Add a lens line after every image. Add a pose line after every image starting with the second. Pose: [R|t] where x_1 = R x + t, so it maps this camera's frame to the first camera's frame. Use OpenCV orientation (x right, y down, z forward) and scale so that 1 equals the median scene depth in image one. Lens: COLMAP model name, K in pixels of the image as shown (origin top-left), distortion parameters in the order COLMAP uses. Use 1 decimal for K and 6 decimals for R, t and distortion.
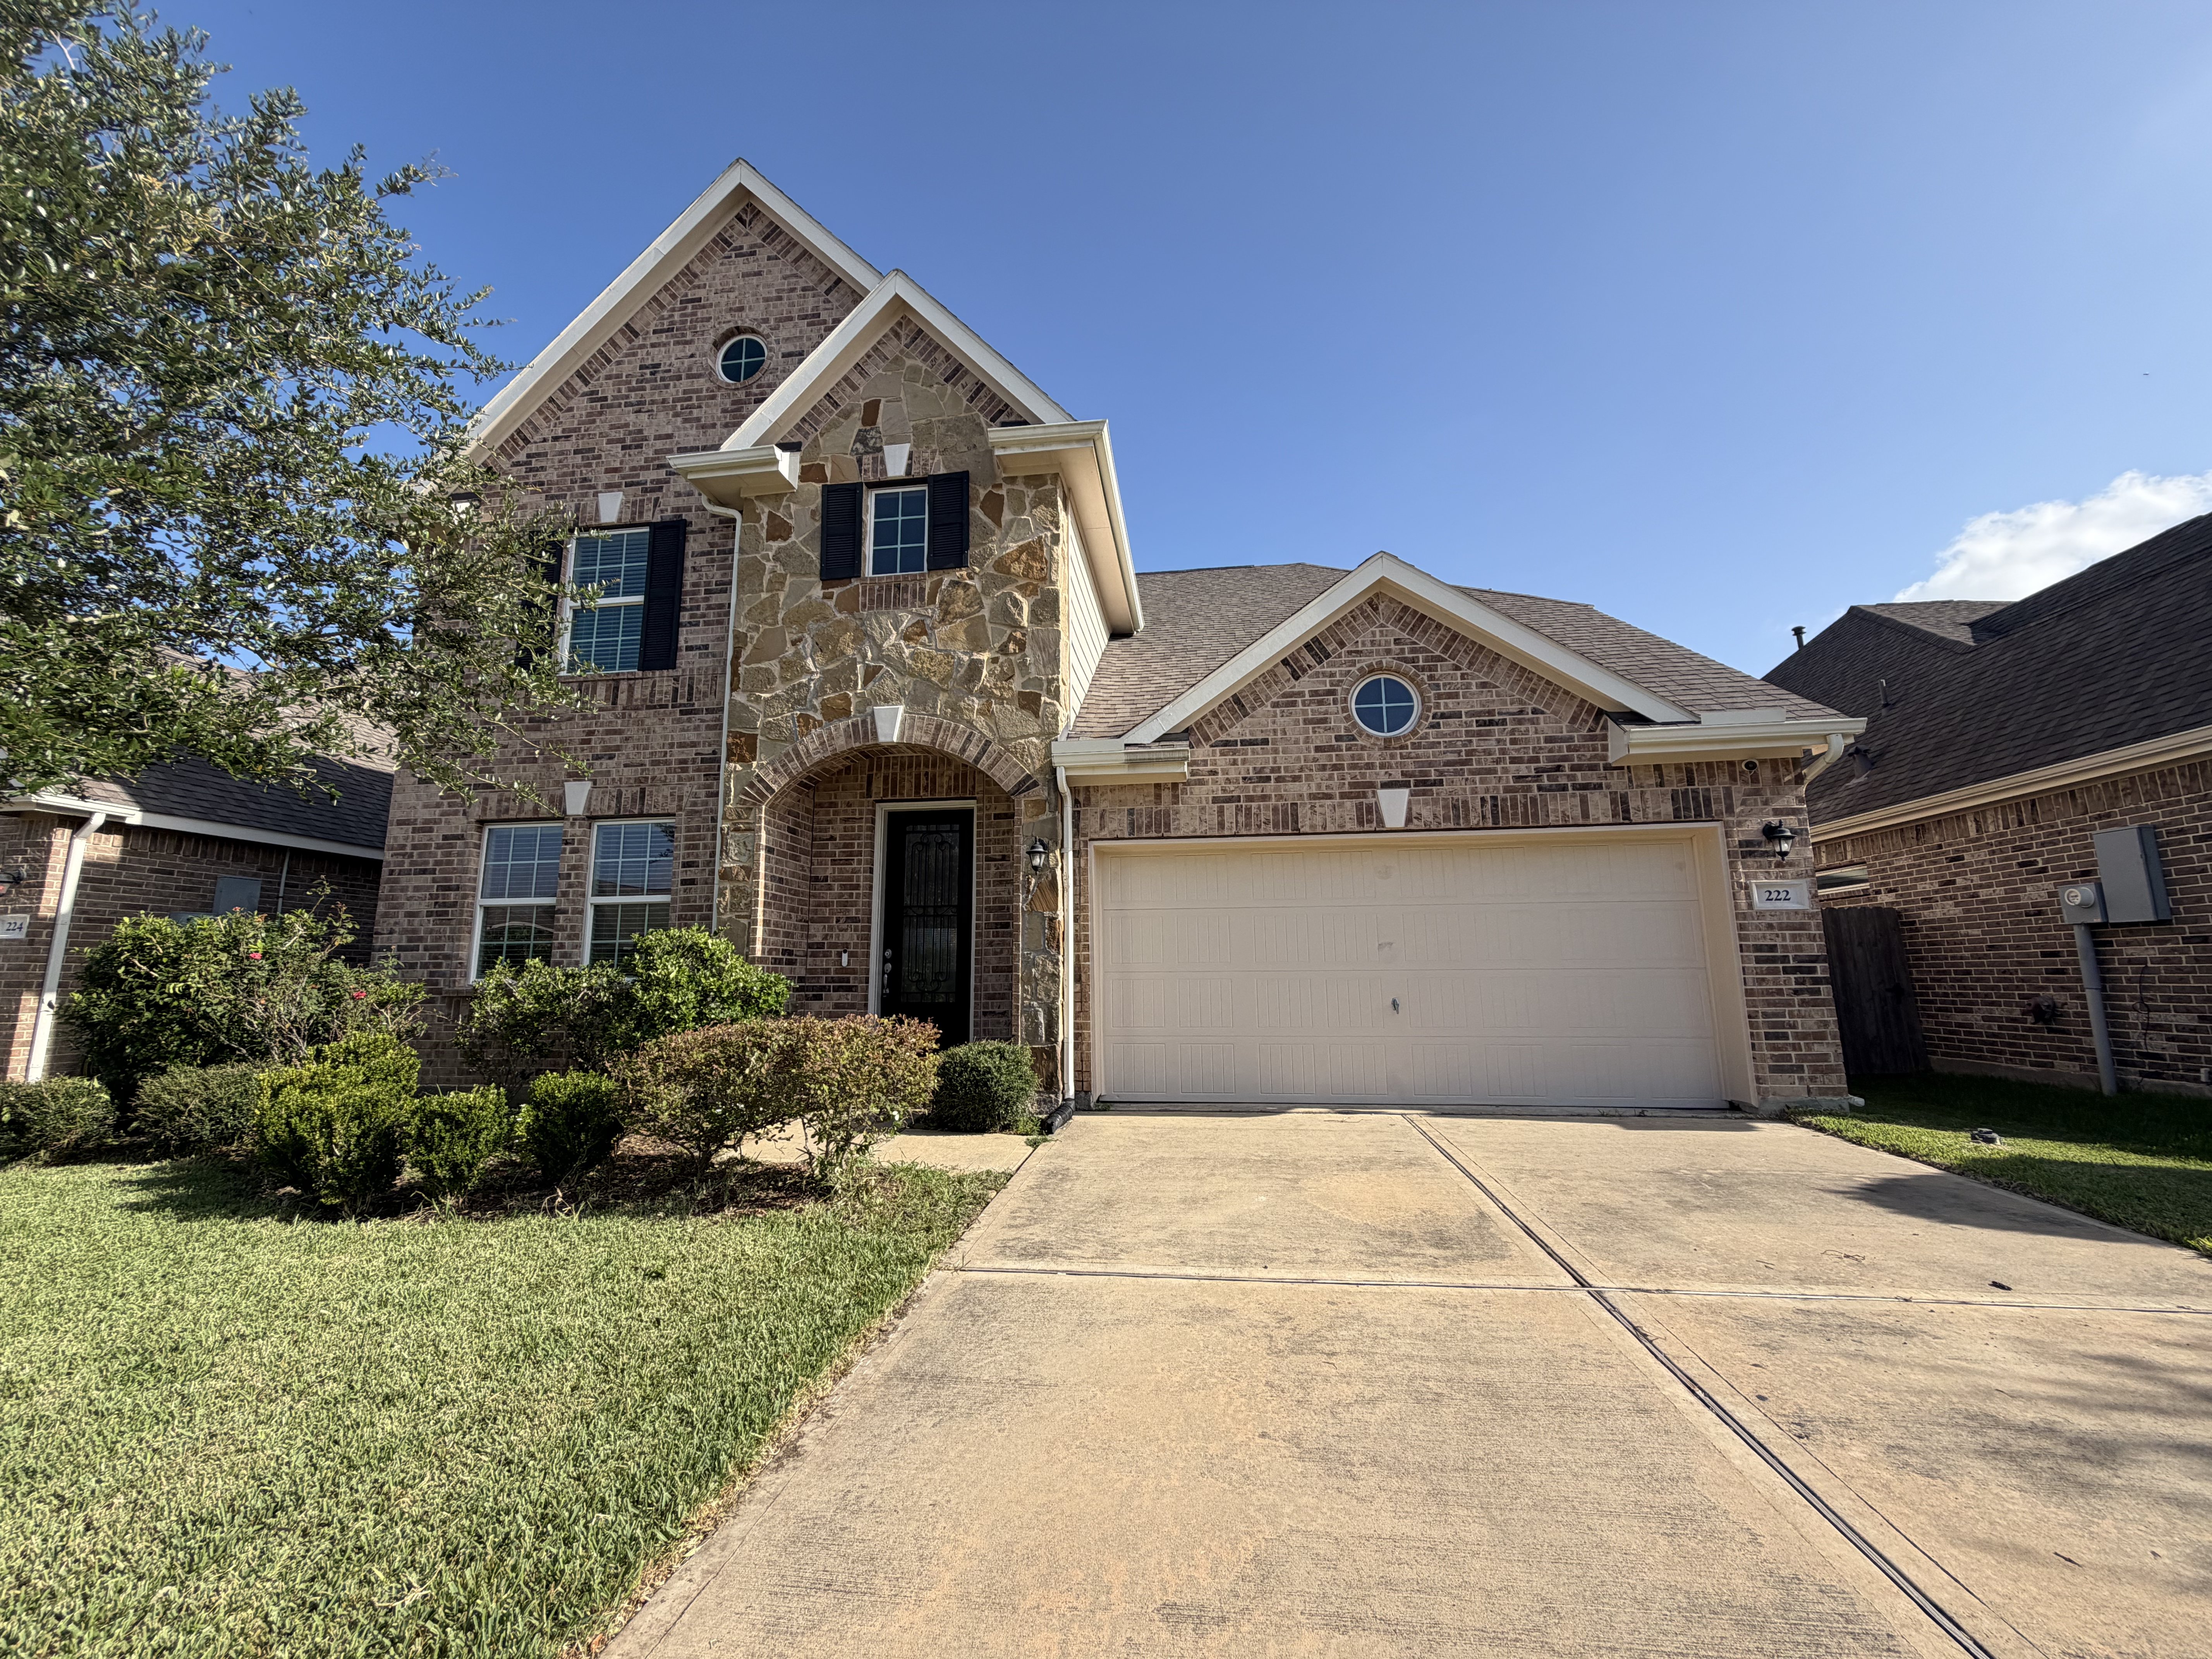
lens RADIAL K [[882.5, 0, 1100.7], [0, 882.5, 826.8], [0, 0, 1]] dist [0.000155, -0.000023]
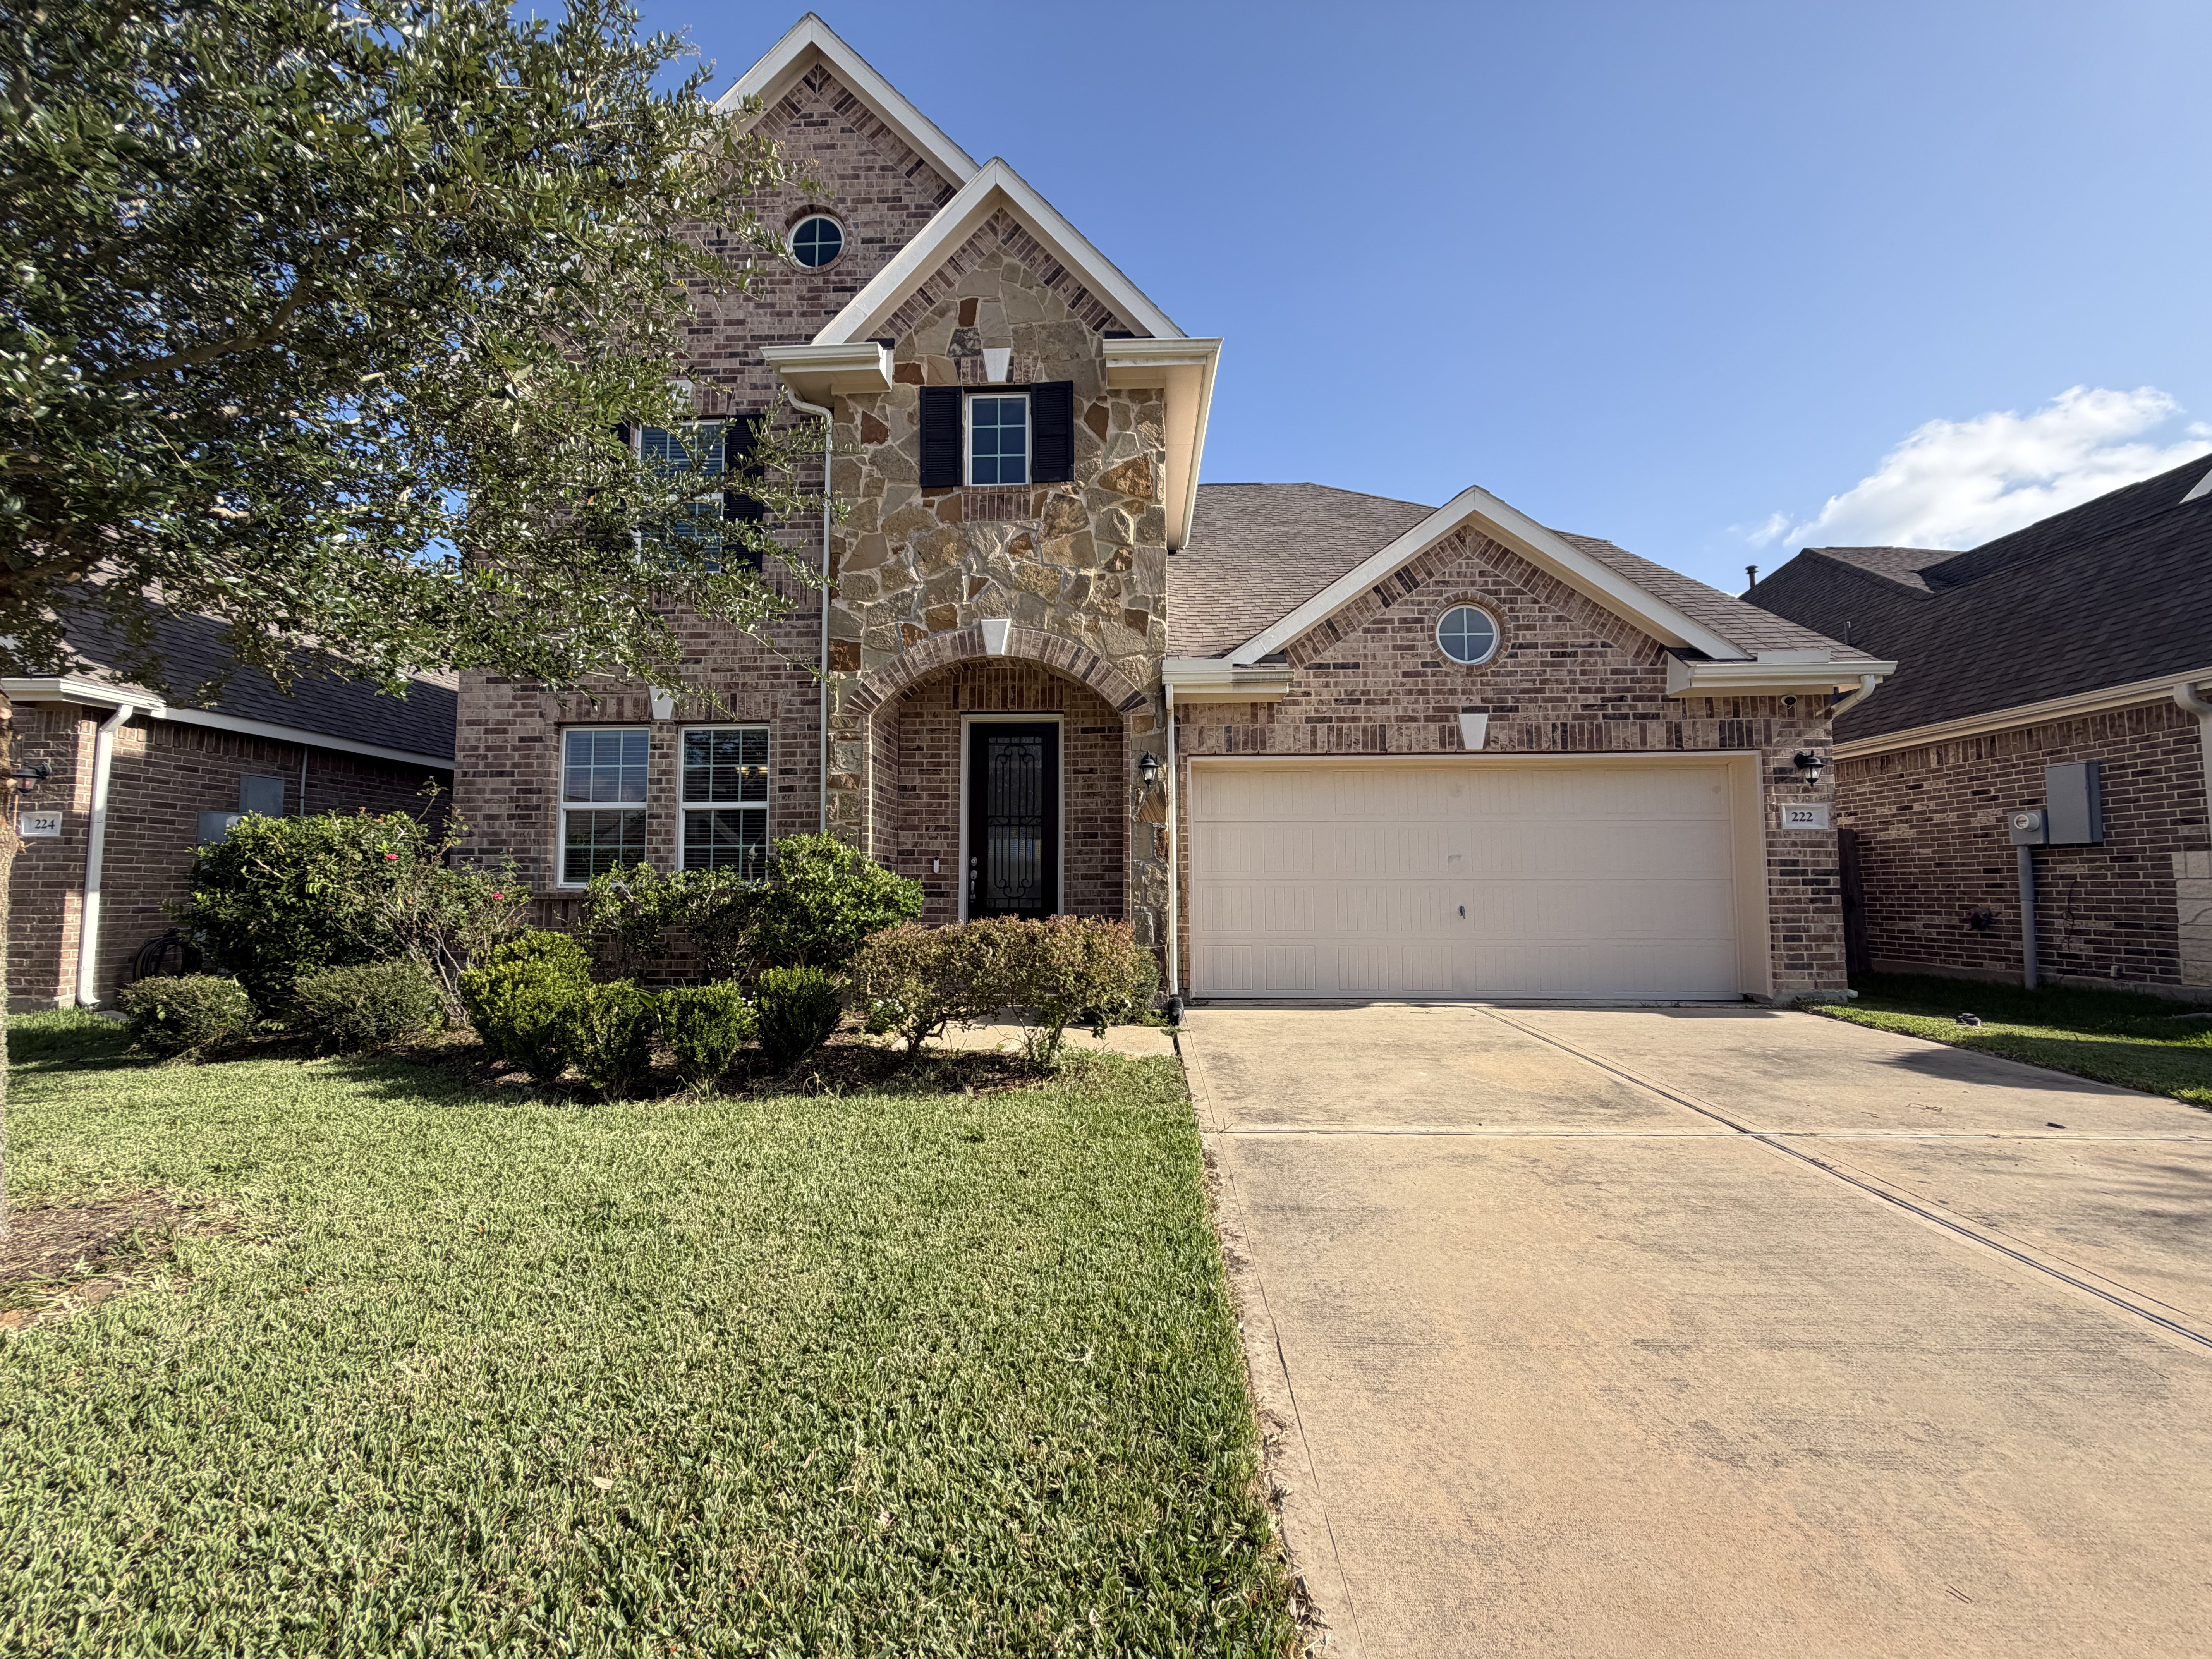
lens RADIAL K [[882.5, 0, 1101.3], [0, 882.5, 827.9], [0, 0, 1]] dist [0.000155, -0.000023]
pose [[0.995840, 0.012657, 0.090238, -0.209437], [-0.021549, 0.994928, 0.098255, -0.000219], [-0.088536, -0.099791, 0.991062, -0.041436]]
